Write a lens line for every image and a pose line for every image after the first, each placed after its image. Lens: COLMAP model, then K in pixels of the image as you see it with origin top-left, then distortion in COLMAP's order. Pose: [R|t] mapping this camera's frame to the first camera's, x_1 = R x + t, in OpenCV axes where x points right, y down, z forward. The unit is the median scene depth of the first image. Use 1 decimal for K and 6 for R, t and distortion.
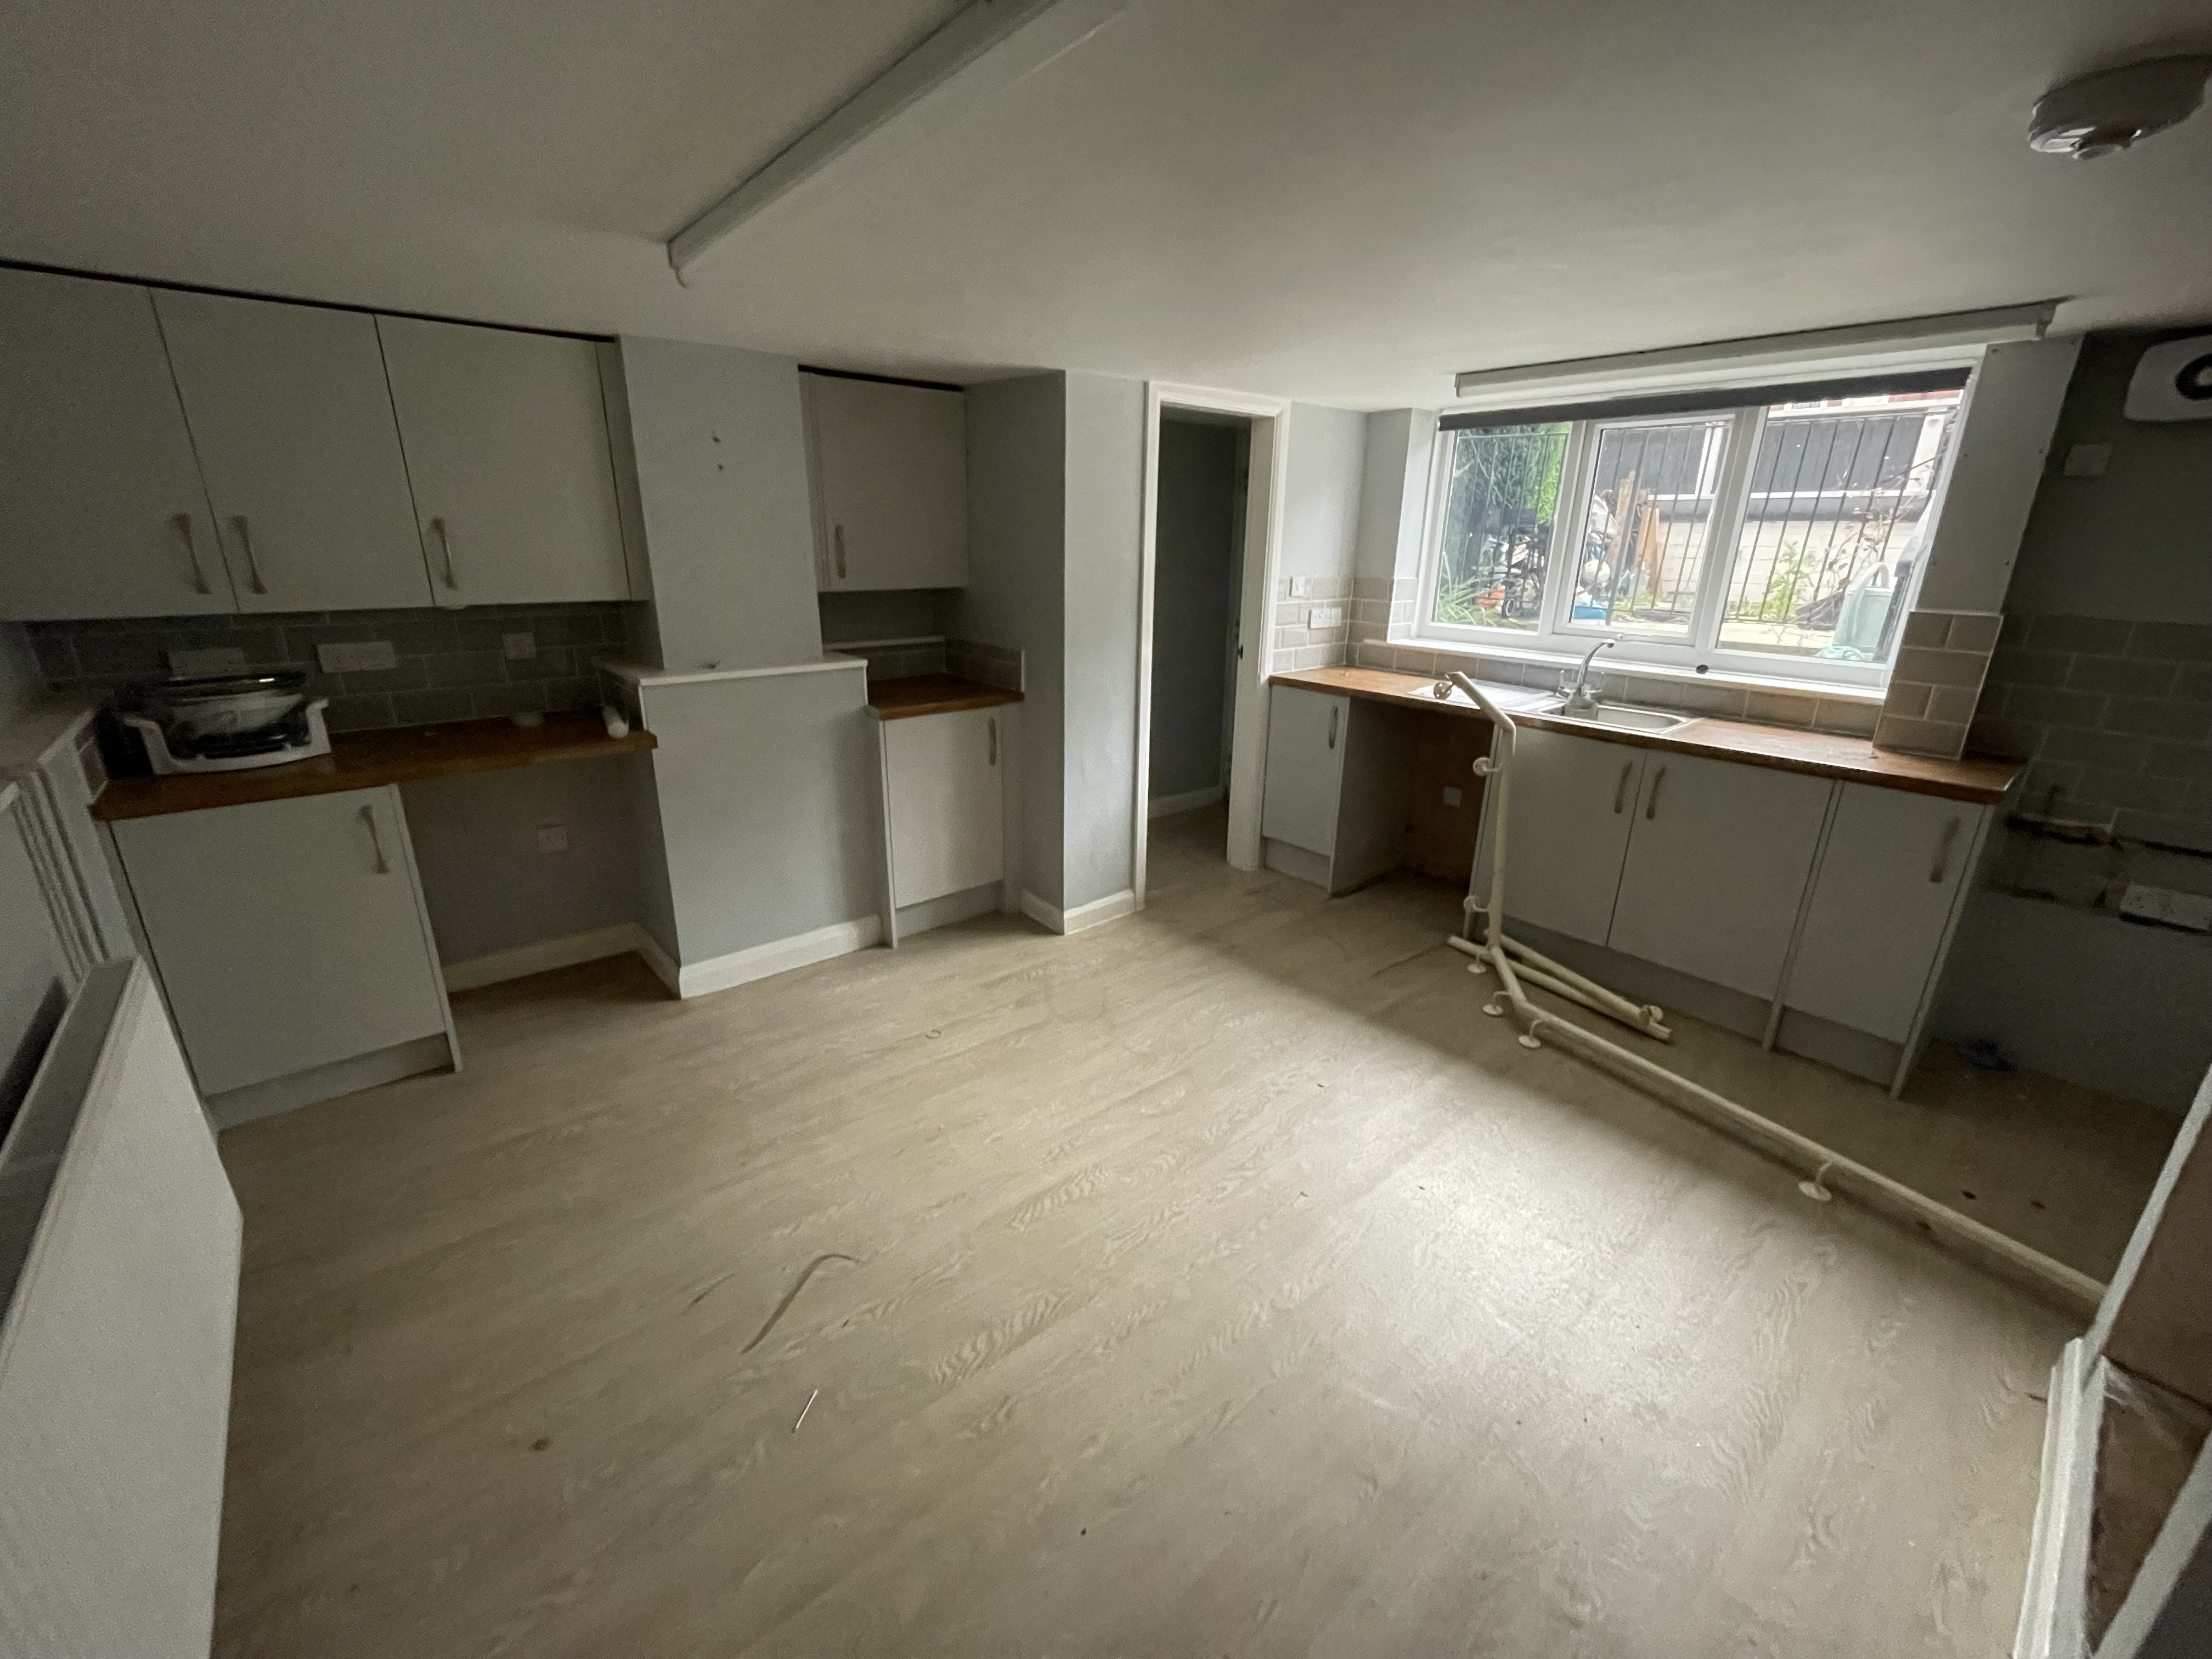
lens RADIAL K [[907.1, 0, 1095.3], [0, 907.1, 828.3], [0, 0, 1]] dist [-0.002745, 0.000172]
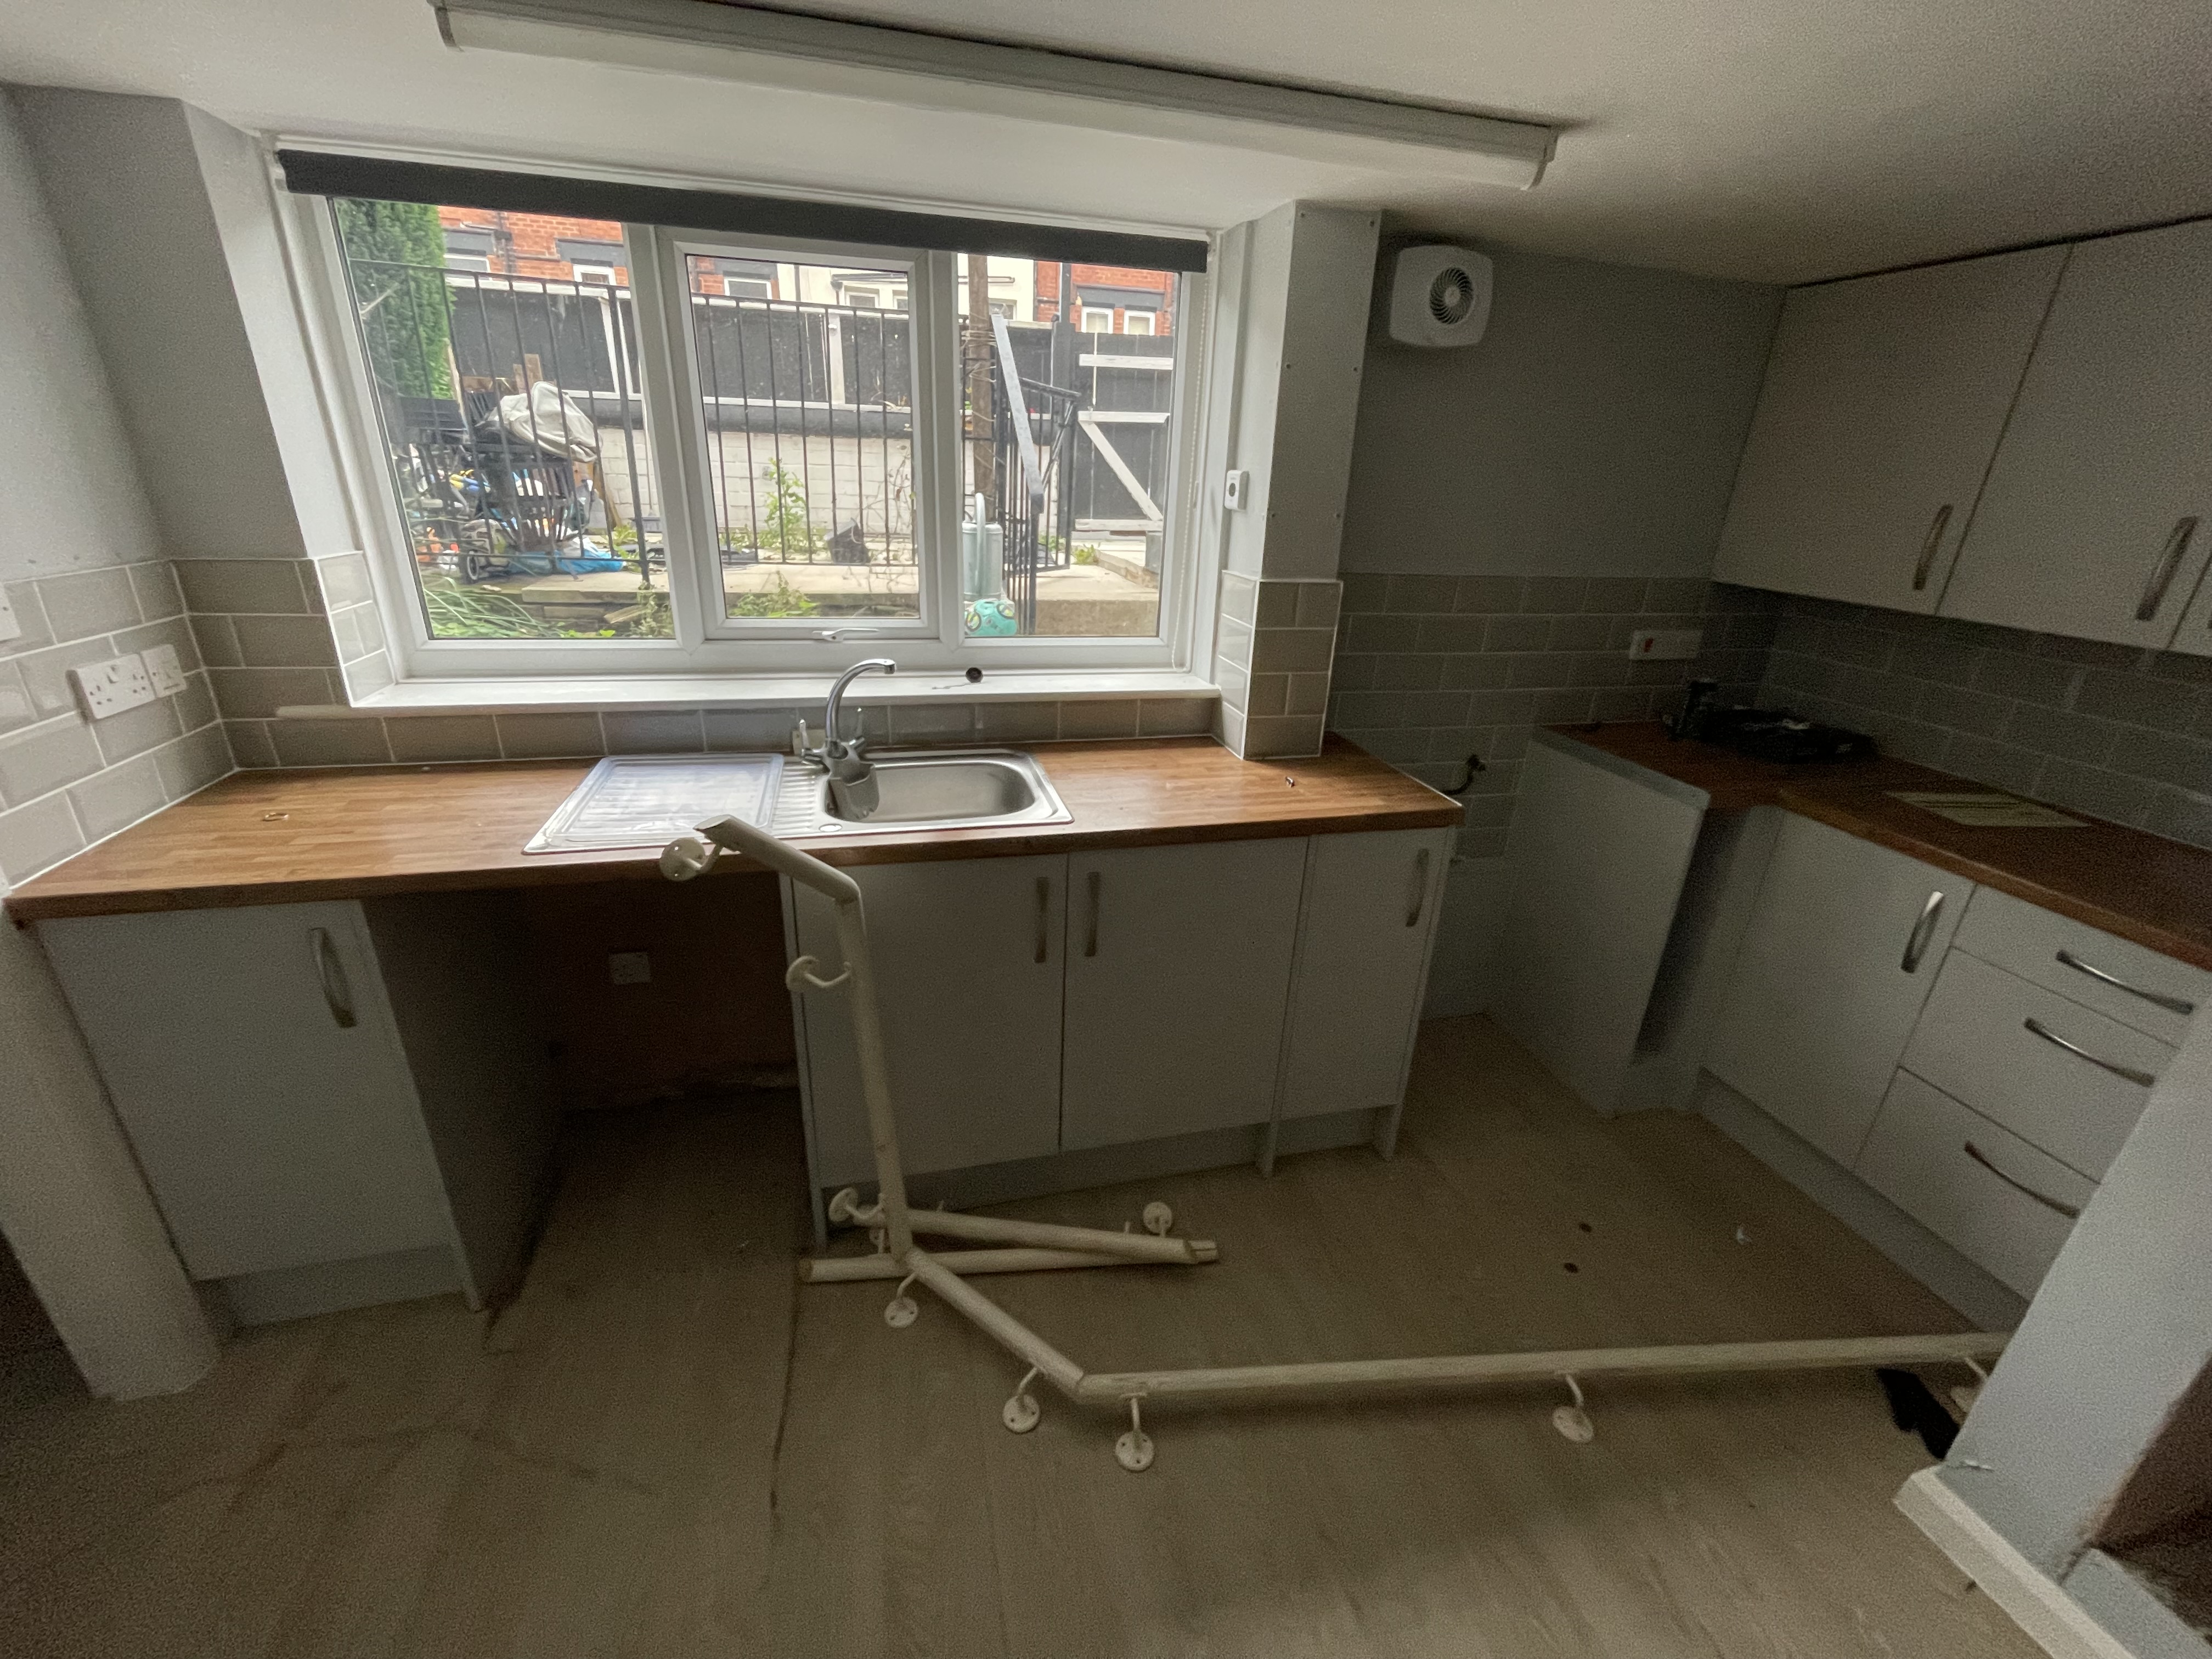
lens RADIAL K [[907.1, 0, 1107.3], [0, 907.1, 819.7], [0, 0, 1]] dist [-0.002745, 0.000172]
pose [[0.431448, -0.326192, 0.841101, 0.163634], [0.249852, 0.939077, 0.236026, -0.279431], [-0.866849, 0.108318, 0.486663, 0.813540]]
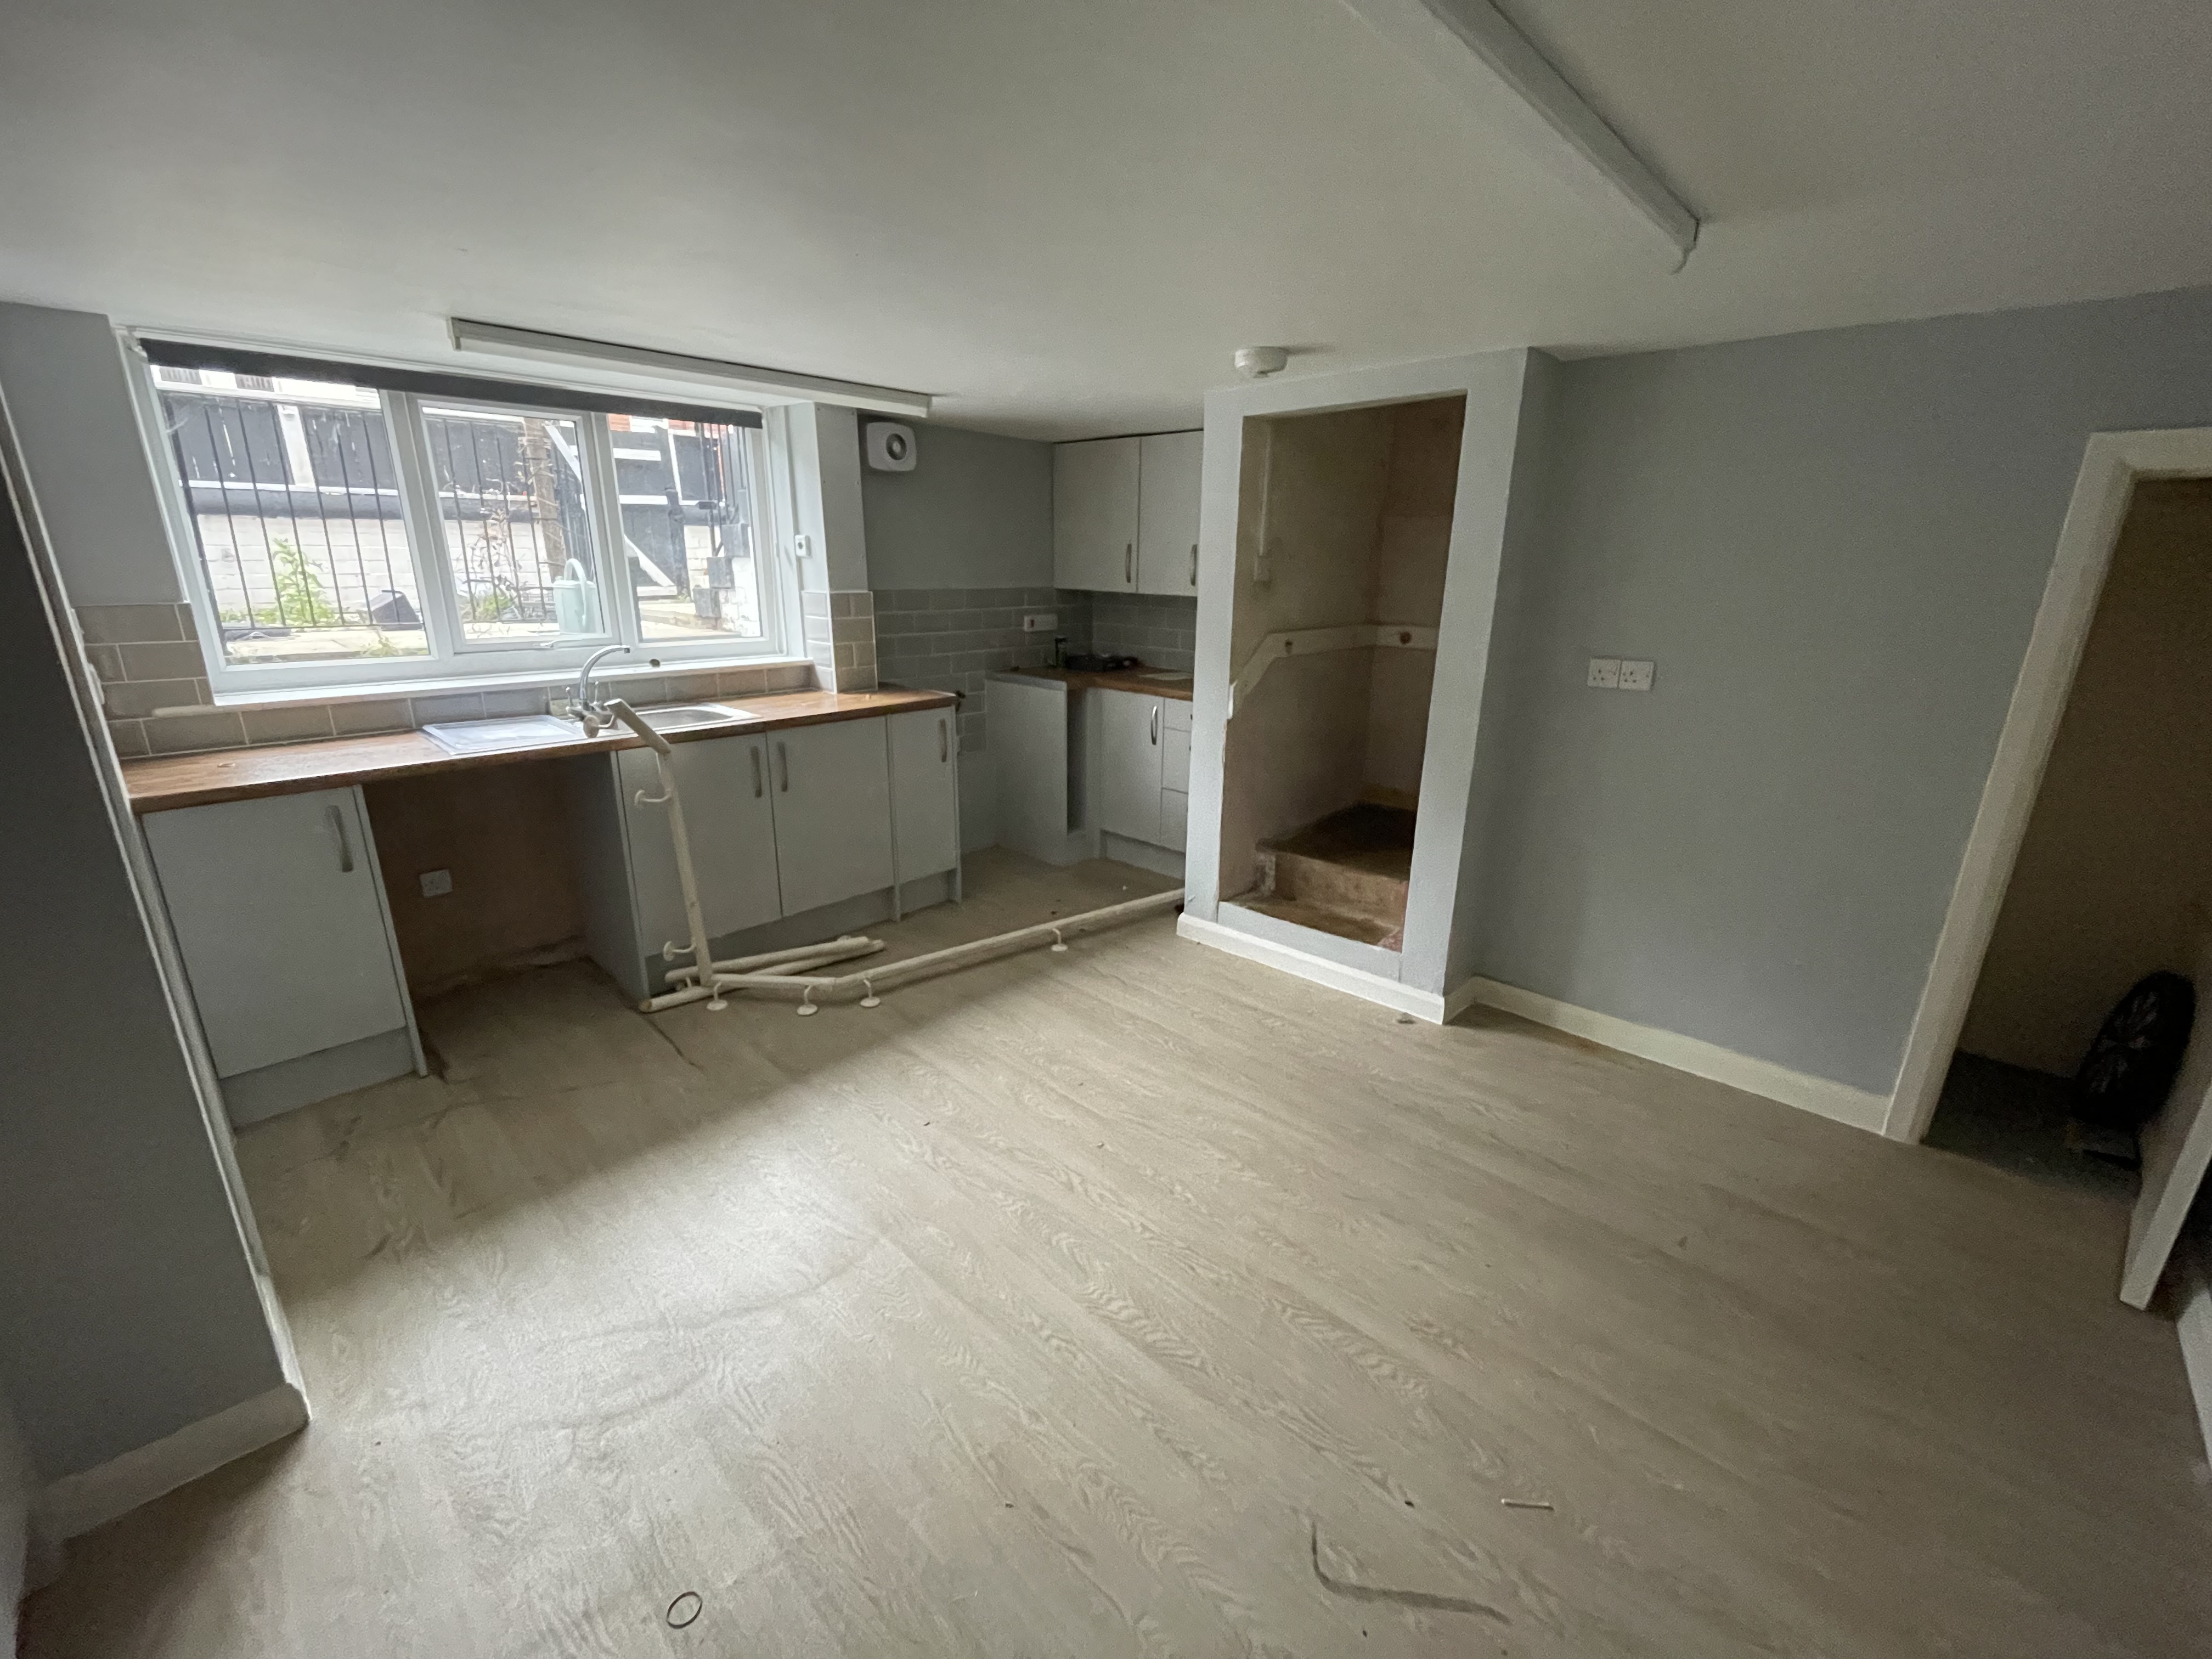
lens RADIAL K [[907.1, 0, 1115.3], [0, 907.1, 824.1], [0, 0, 1]] dist [-0.002745, 0.000172]
pose [[-0.122113, -0.297254, 0.946957, -0.601671], [0.293526, 0.900604, 0.320555, -0.252472], [-0.948120, 0.317101, -0.022723, 0.773475]]
